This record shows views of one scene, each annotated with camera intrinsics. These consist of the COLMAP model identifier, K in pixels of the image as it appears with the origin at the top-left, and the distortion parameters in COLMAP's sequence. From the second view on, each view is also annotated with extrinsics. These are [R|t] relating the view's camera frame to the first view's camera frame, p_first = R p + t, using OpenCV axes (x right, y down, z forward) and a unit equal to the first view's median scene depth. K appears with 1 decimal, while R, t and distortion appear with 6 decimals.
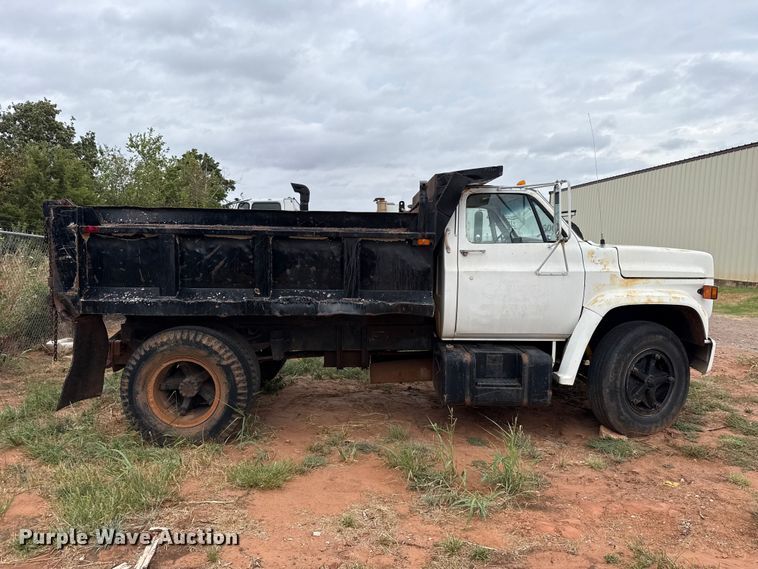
lens RADIAL K [[537.0, 0, 354.2], [0, 537.0, 281.0], [0, 0, 1]] dist [-0.003510, -0.003717]
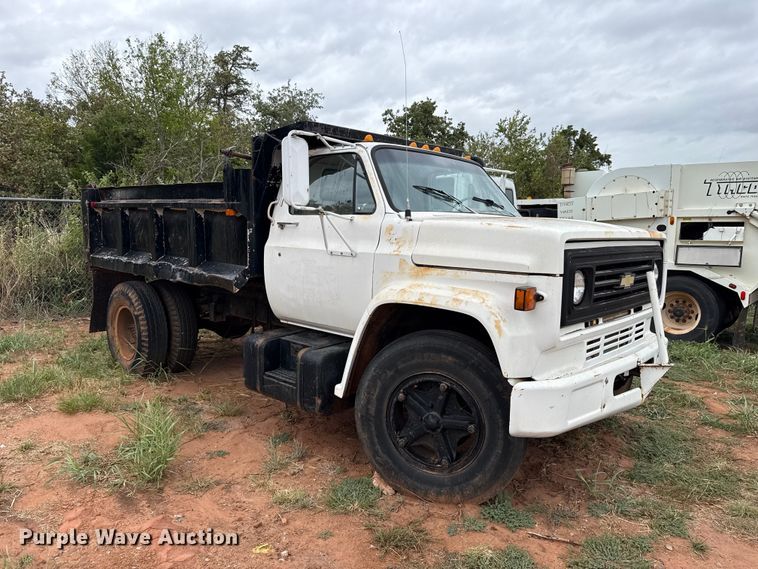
lens RADIAL K [[539.5, 0, 379.0], [0, 539.5, 284.5], [0, 0, 1]] dist [0.073361, -0.063849]
pose [[0.721819, 0.086175, -0.686696, 0.162418], [-0.060939, 0.996278, 0.060969, -0.003455], [0.689394, -0.002162, 0.724383, 0.079311]]
